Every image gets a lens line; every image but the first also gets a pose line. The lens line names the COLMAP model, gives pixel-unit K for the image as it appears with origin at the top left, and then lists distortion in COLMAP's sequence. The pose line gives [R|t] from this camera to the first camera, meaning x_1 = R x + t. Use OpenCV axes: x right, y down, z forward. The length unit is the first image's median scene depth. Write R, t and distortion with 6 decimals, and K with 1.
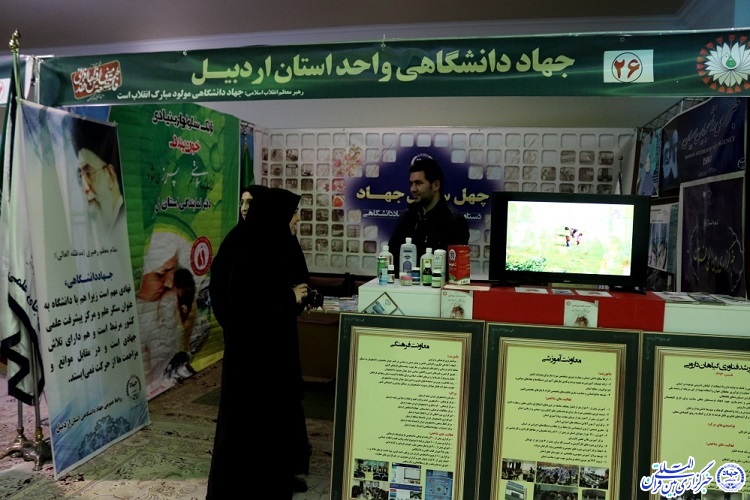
lens RADIAL K [[619.1, 0, 375.0], [0, 619.1, 250.0], [0, 0, 1]] dist [-0.158744, 0.135479]
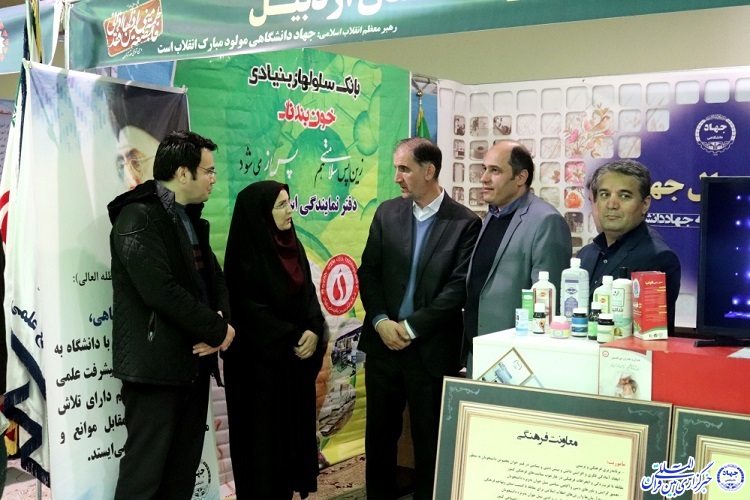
lens RADIAL K [[1002.3, 0, 375.0], [0, 1002.3, 250.0], [0, 0, 1]] dist [-0.067206, 0.020703]
pose [[0.930277, 0.005106, -0.366821, 0.242097], [-0.015920, 0.999523, -0.026461, 0.000569], [0.366511, 0.030456, 0.929915, 0.035131]]
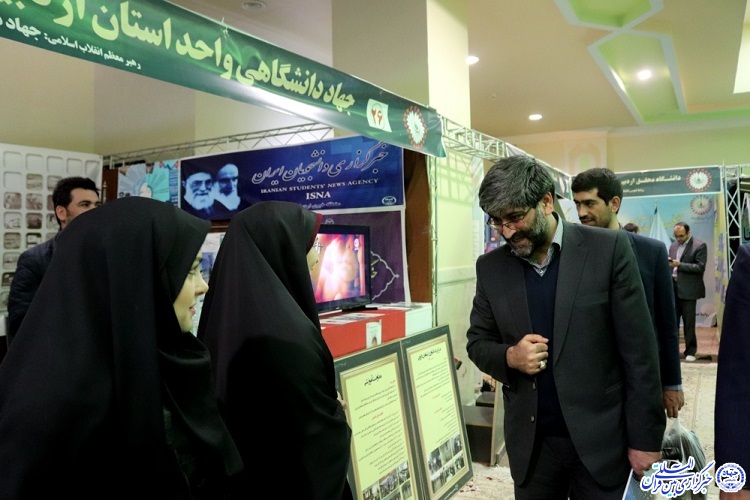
lens RADIAL K [[619.1, 0, 375.0], [0, 619.1, 250.0], [0, 0, 1]] dist [-0.158744, 0.135479]
pose [[0.269483, -0.039138, 0.962209, -0.648812], [0.087110, 0.996068, 0.016119, -0.056935], [-0.959057, 0.079474, 0.271833, 0.612579]]
